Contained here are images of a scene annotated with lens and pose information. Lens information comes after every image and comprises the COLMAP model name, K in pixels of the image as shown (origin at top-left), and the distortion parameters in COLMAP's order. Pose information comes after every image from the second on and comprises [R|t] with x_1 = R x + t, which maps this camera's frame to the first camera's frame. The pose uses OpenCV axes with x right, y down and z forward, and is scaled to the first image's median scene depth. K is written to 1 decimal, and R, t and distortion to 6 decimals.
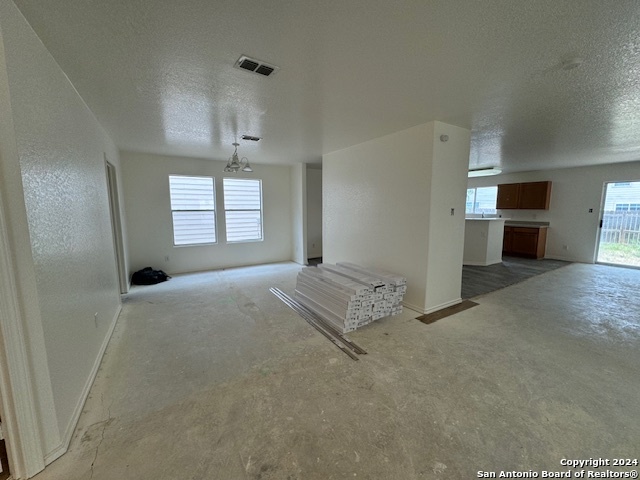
lens RADIAL K [[255.0, 0, 320.0], [0, 255.0, 240.0], [0, 0, 1]] dist [0.001207, 0.000437]
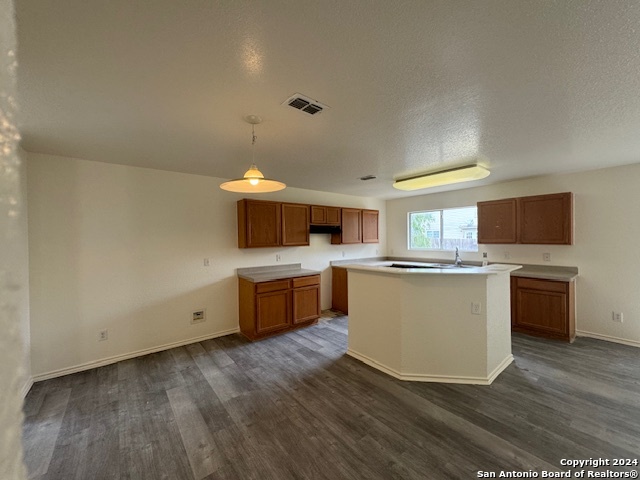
lens RADIAL K [[255.0, 0, 320.0], [0, 255.0, 240.0], [0, 0, 1]] dist [0.001207, 0.000437]
pose [[0.993461, -0.005621, 0.114033, 0.299203], [0.019249, 0.992736, -0.118767, -0.075909], [-0.112537, 0.120186, 0.986352, 0.527368]]
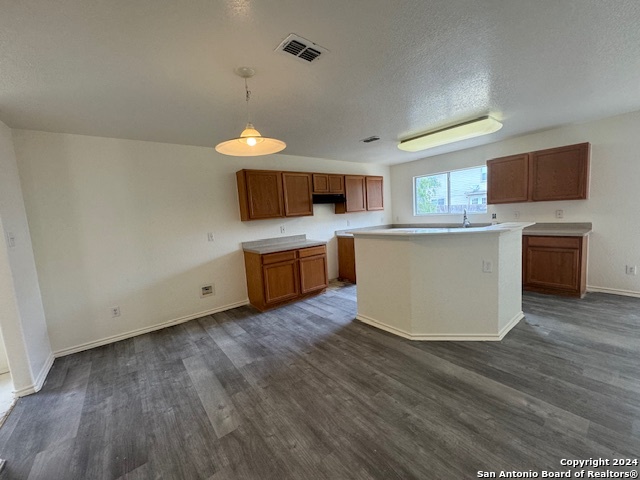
lens RADIAL K [[255.0, 0, 320.0], [0, 255.0, 240.0], [0, 0, 1]] dist [0.001207, 0.000437]
pose [[0.992989, -0.066984, 0.097395, 0.297006], [0.069576, 0.997301, -0.023466, -0.062176], [-0.095561, 0.030078, 0.994969, 0.541005]]
